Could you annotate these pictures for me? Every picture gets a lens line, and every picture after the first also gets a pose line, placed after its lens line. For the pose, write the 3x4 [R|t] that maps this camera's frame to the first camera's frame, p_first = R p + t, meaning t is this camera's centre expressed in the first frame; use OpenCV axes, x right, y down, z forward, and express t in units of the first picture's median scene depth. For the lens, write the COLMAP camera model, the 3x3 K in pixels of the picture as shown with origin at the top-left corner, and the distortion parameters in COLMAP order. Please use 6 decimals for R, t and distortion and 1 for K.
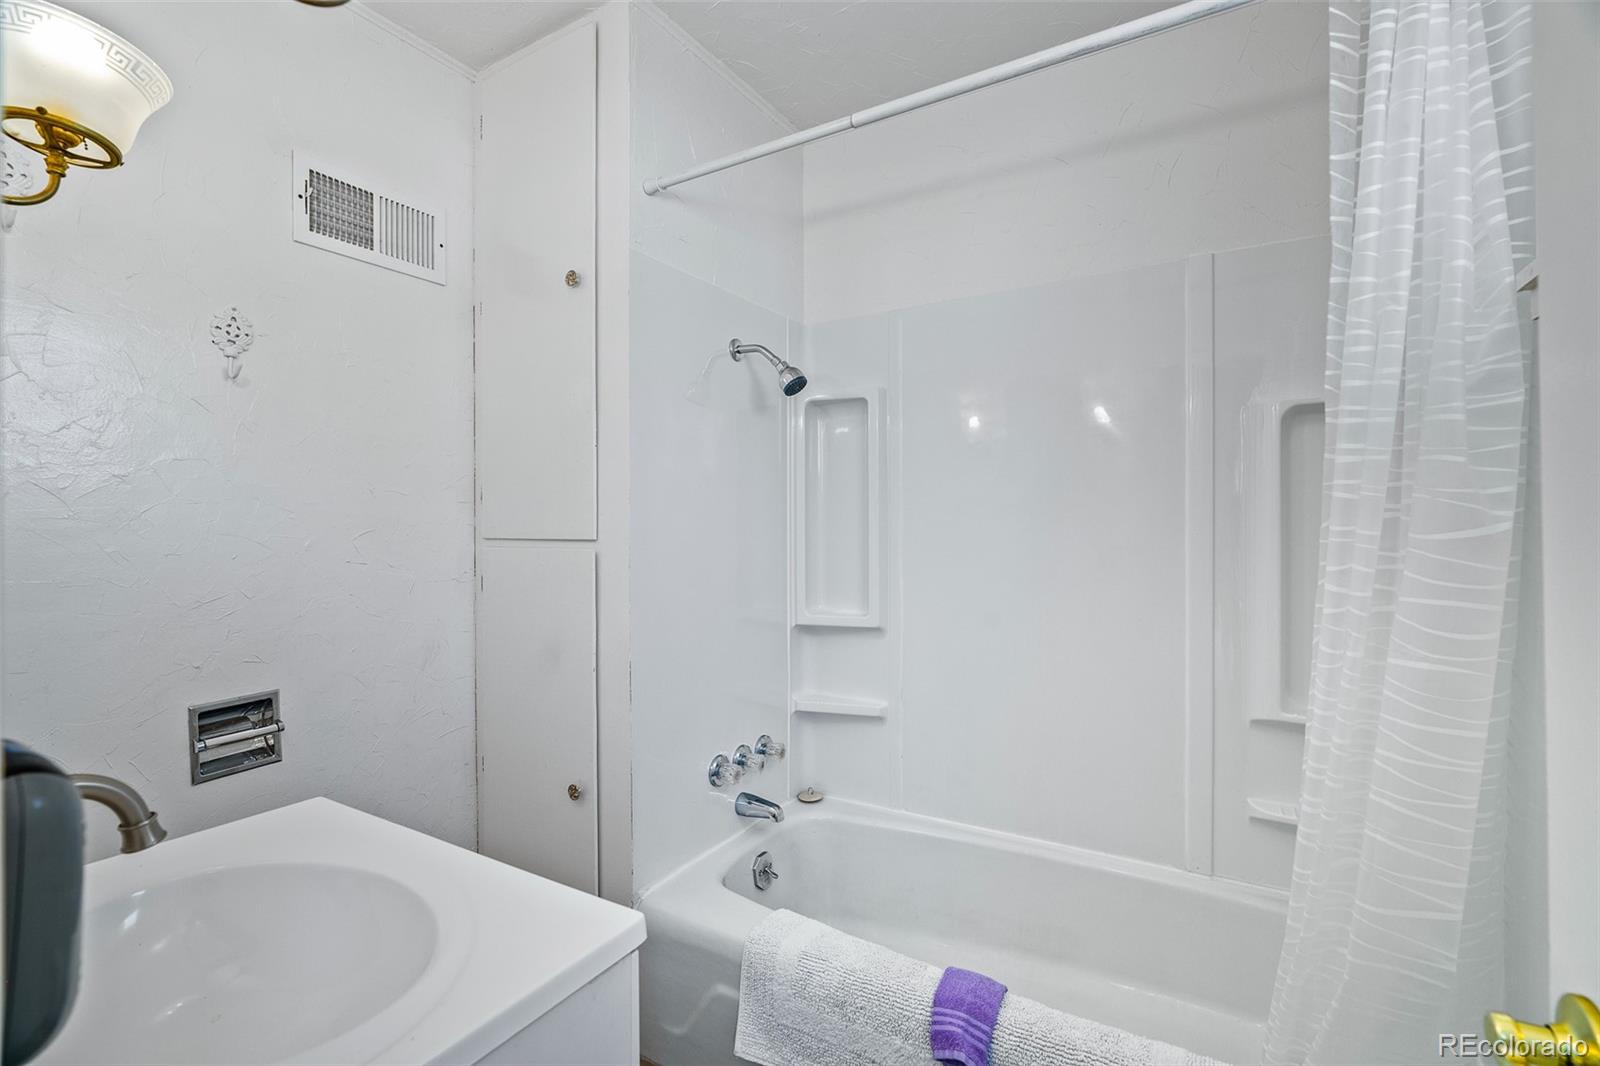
lens RADIAL K [[726.8, 0, 807.0], [0, 726.8, 522.3], [0, 0, 1]] dist [-0.010174, 0.001223]
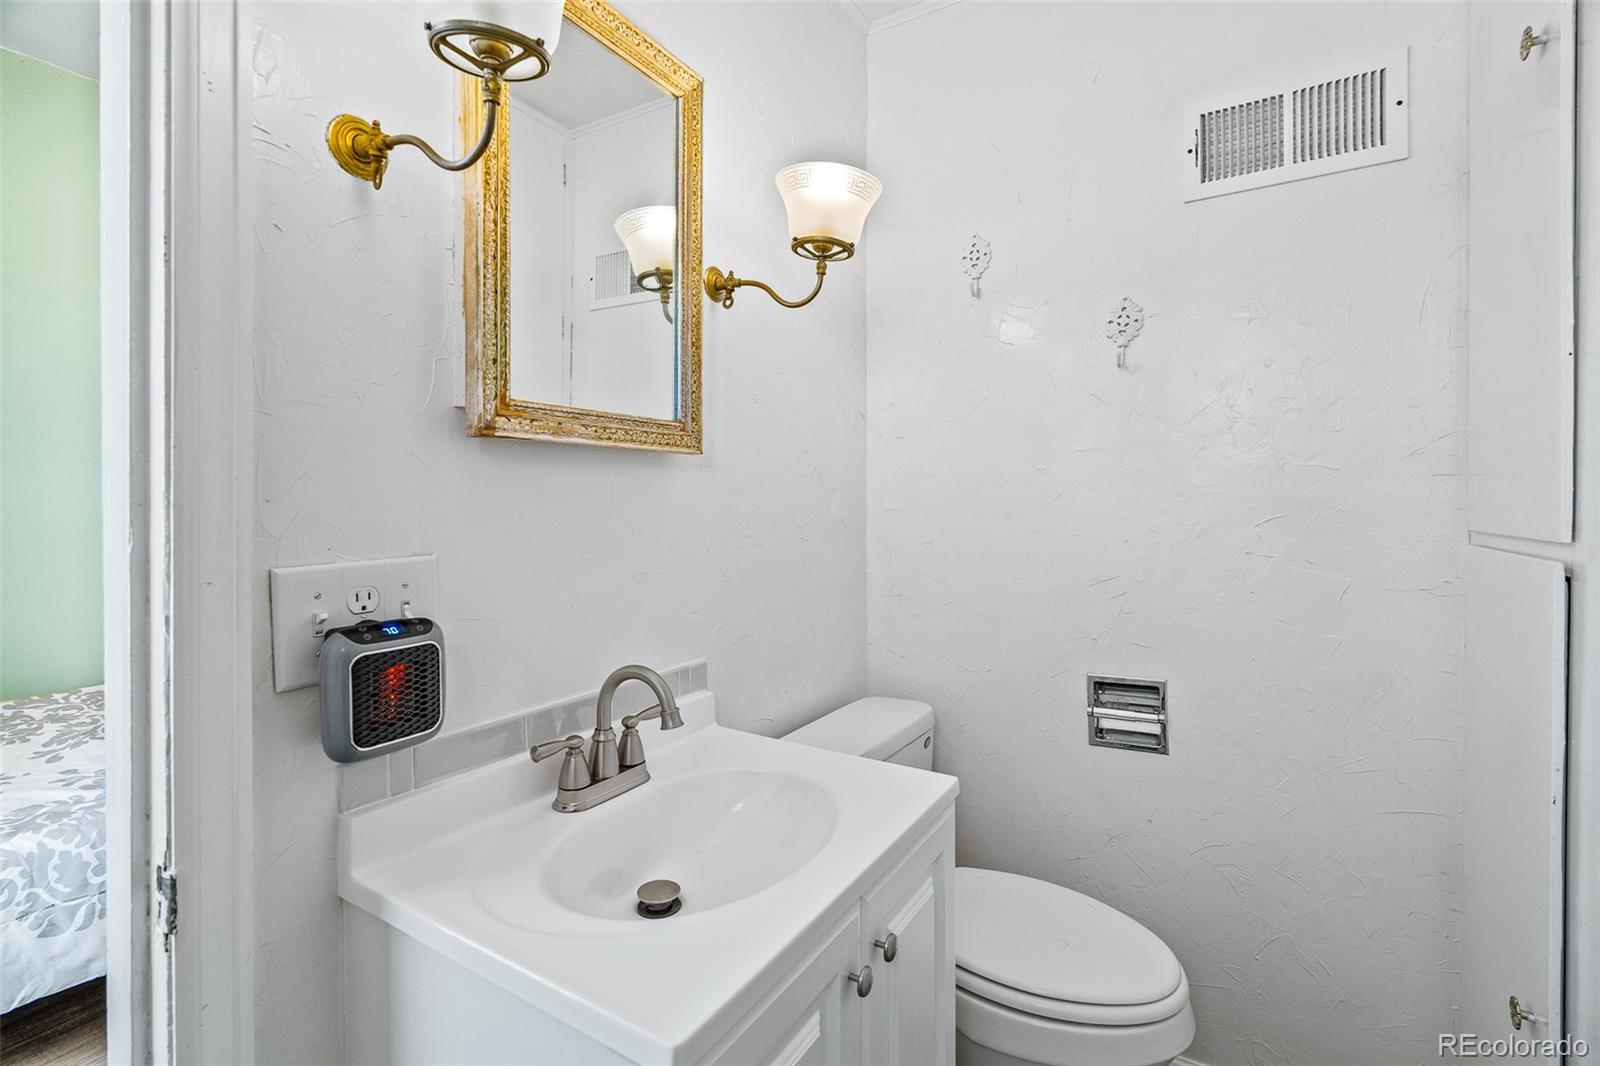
lens RADIAL K [[731.4, 0, 795.2], [0, 731.4, 509.4], [0, 0, 1]] dist [0.000754, 0.000293]
pose [[-0.030259, 0.007534, -0.999514, 0.266026], [0.005900, 0.999956, 0.007359, -0.006229], [0.999525, -0.005674, -0.030302, 0.562235]]
